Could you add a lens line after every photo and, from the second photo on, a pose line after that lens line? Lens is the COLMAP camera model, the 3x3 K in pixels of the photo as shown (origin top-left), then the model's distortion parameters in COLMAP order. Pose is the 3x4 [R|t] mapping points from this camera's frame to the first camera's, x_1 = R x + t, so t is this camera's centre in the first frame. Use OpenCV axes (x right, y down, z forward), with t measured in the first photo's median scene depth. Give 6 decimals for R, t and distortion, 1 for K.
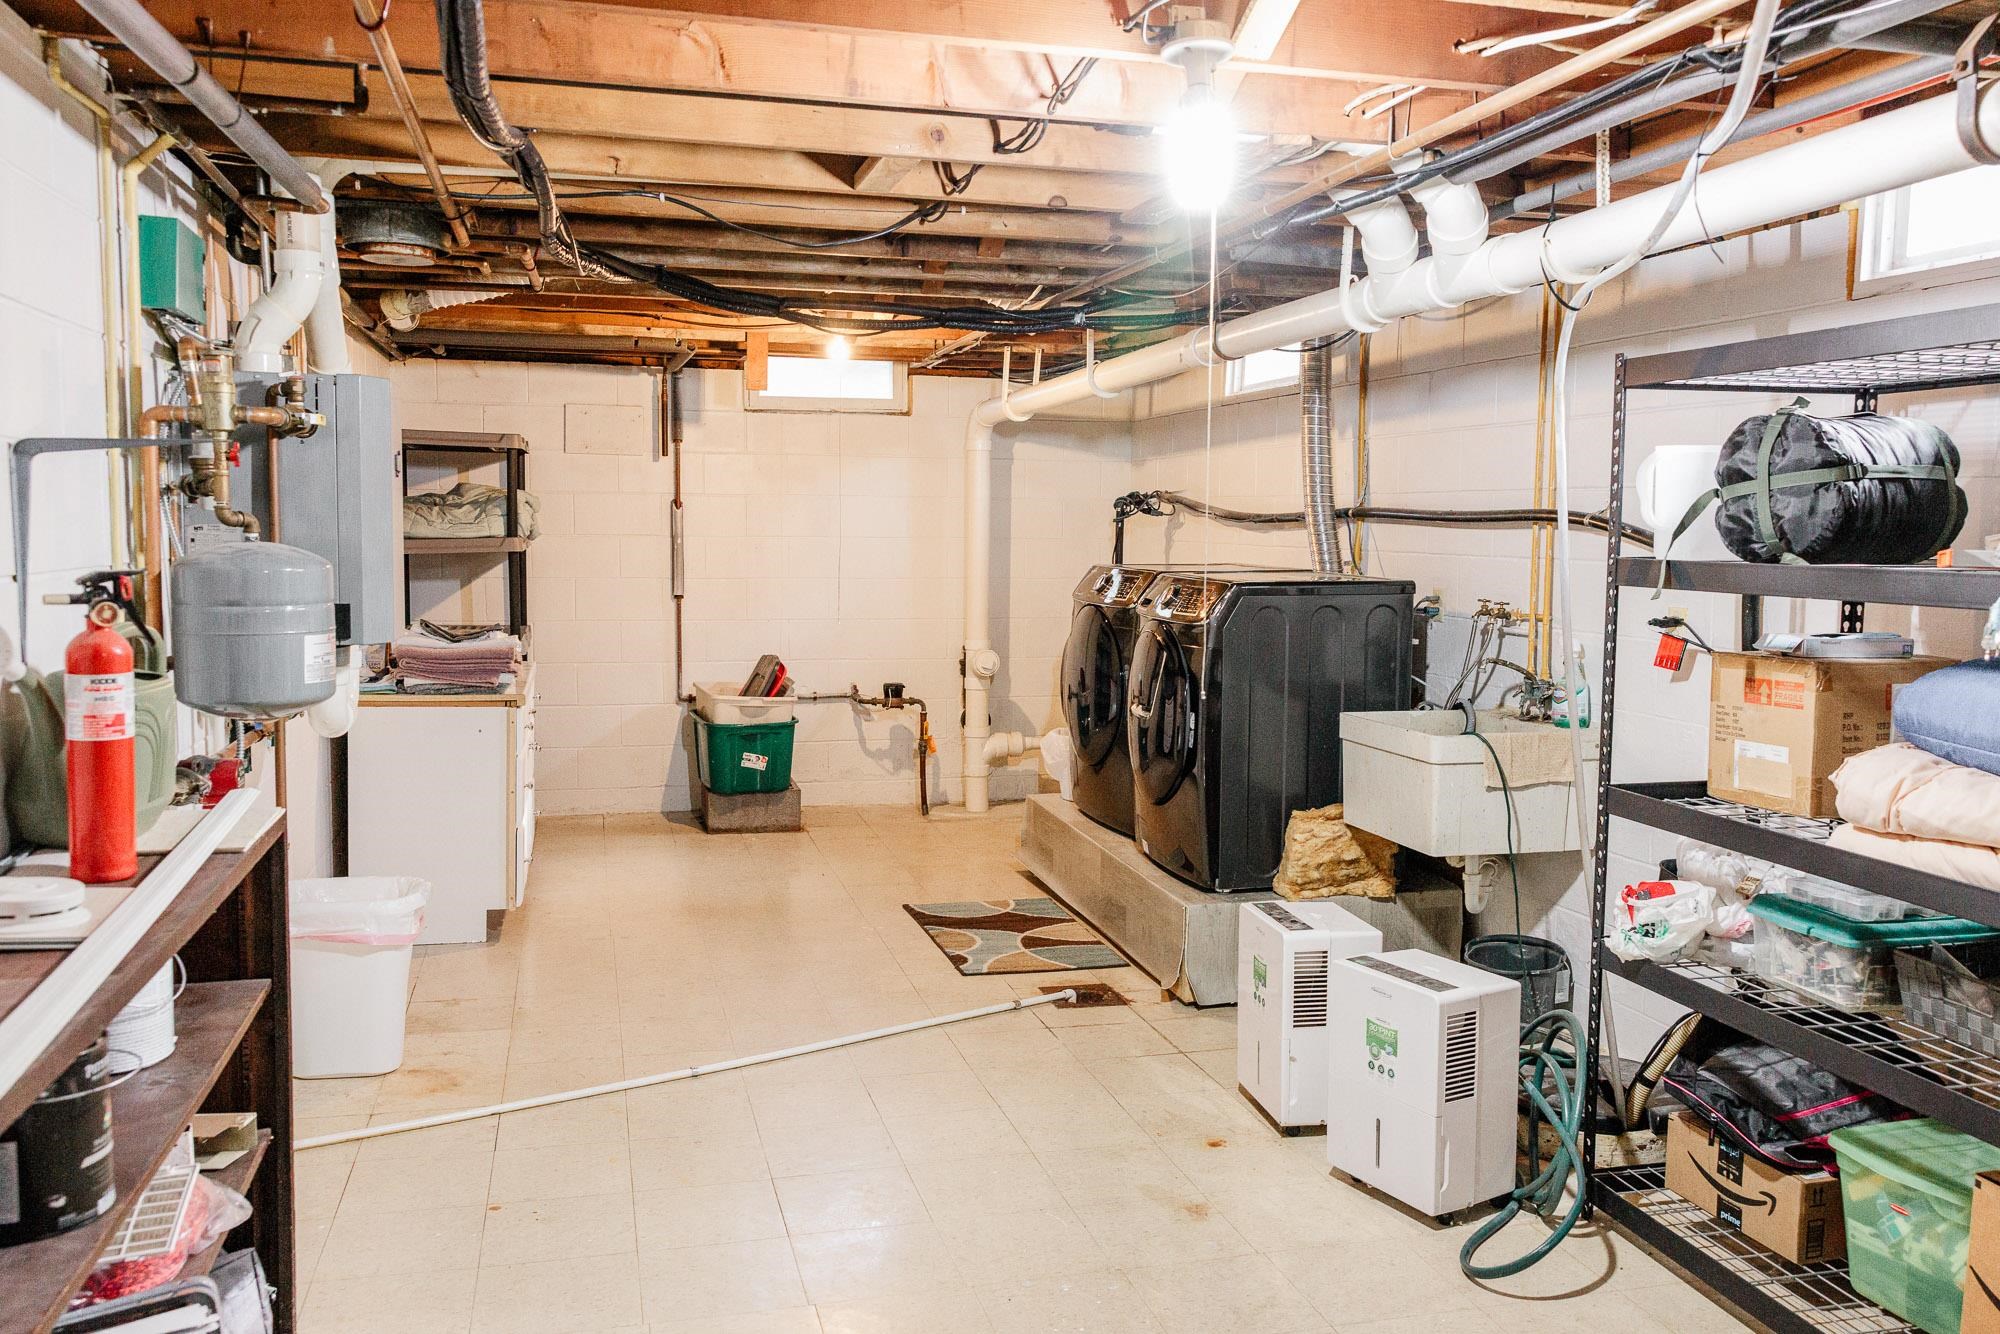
lens RADIAL K [[1588.7, 0, 1001.1], [0, 1588.7, 663.9], [0, 0, 1]] dist [0.009385, 0.000592]
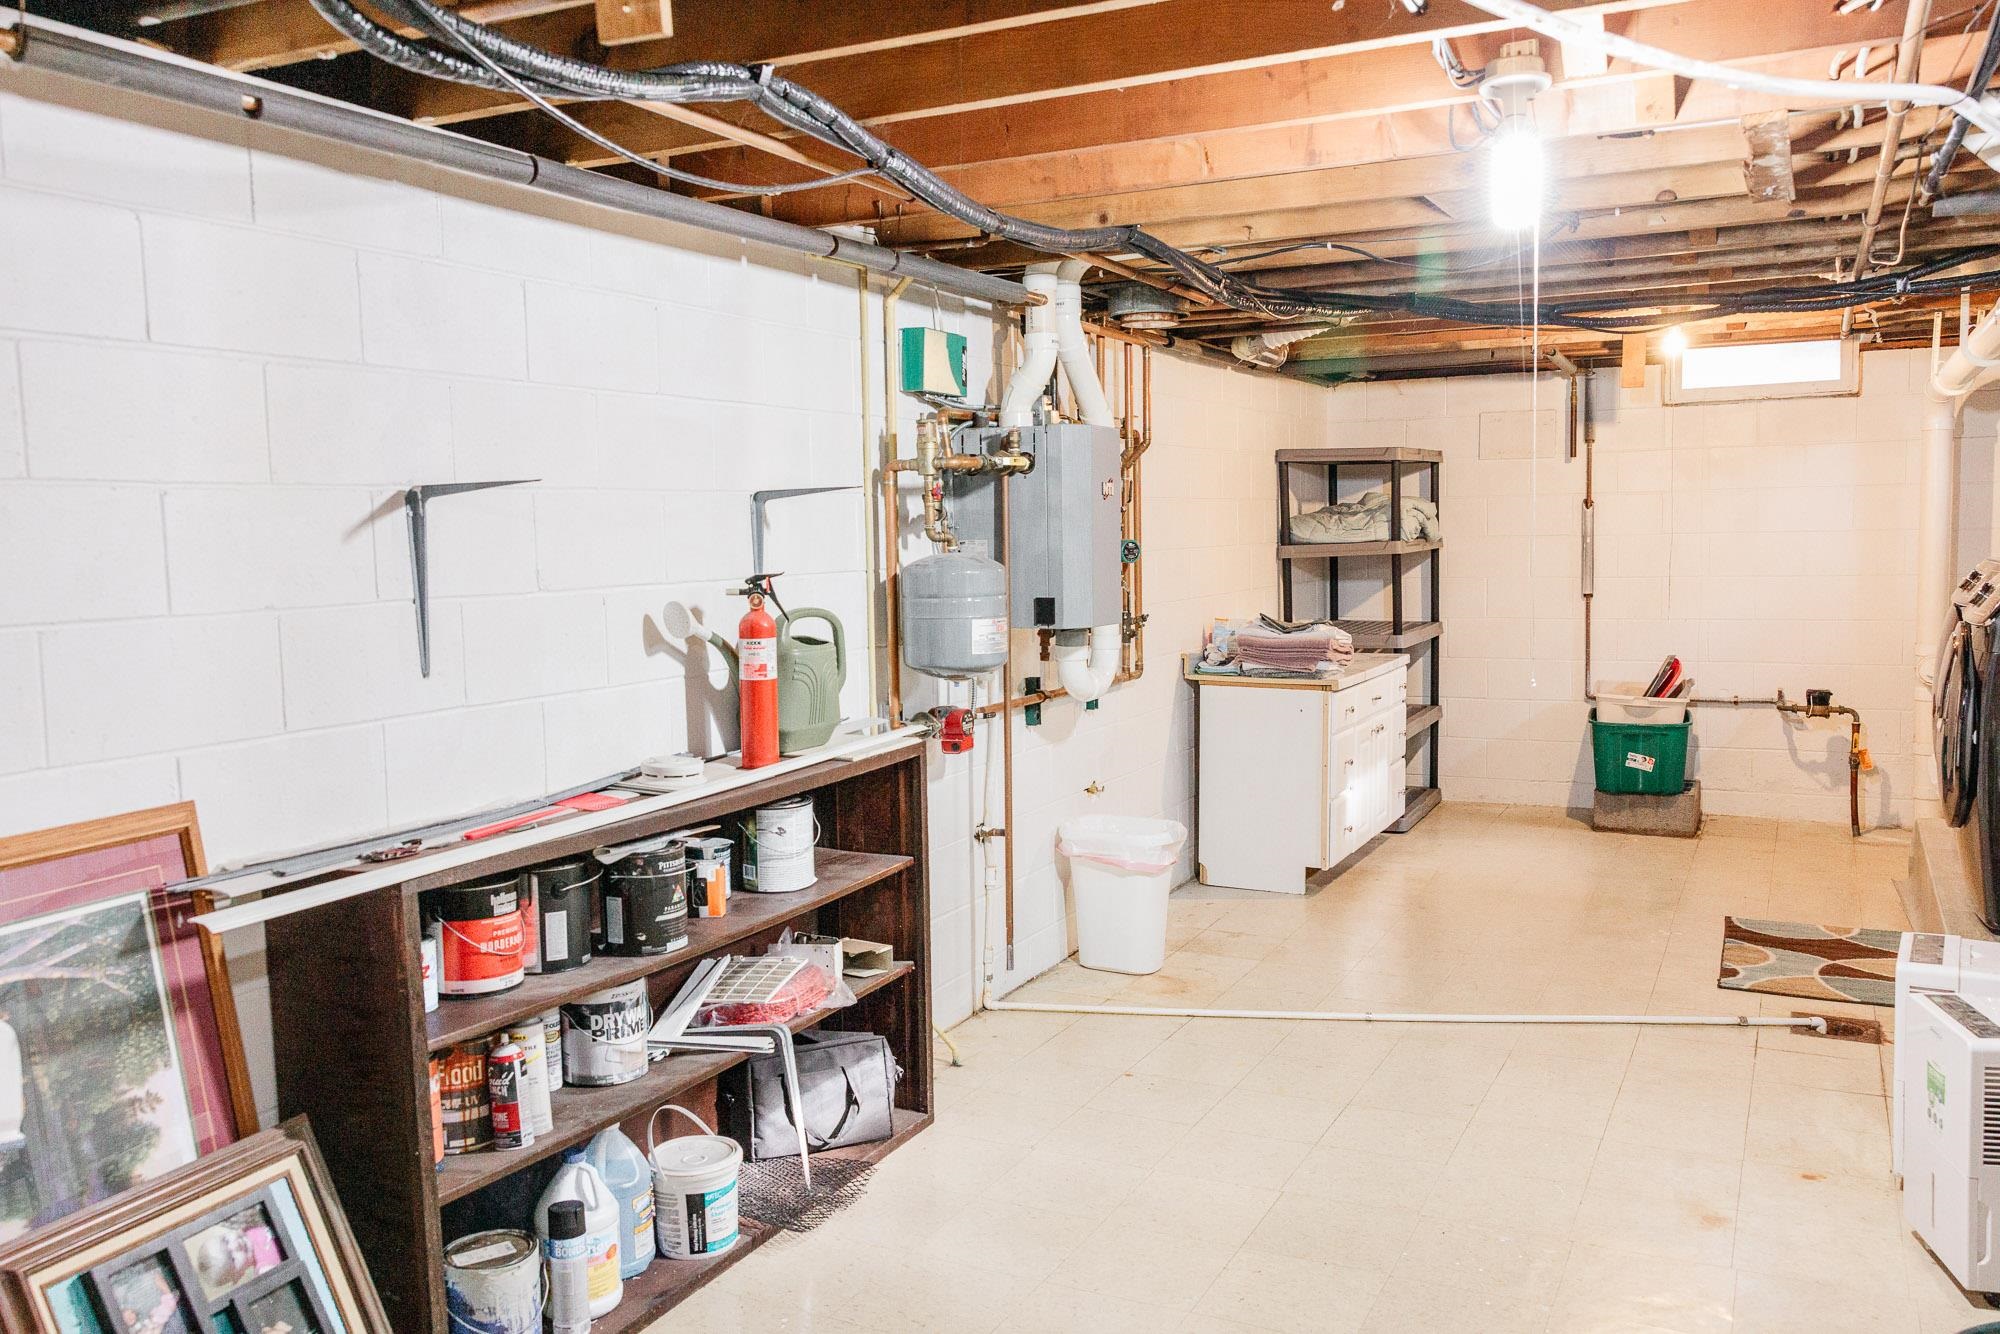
lens RADIAL K [[1588.7, 0, 986.3], [0, 1588.7, 667.8], [0, 0, 1]] dist [0.009385, 0.000592]
pose [[0.756258, 0.031253, -0.653527, 0.251099], [-0.030076, 0.999463, 0.012993, 0.002967], [0.653582, 0.009829, 0.756792, -0.021159]]
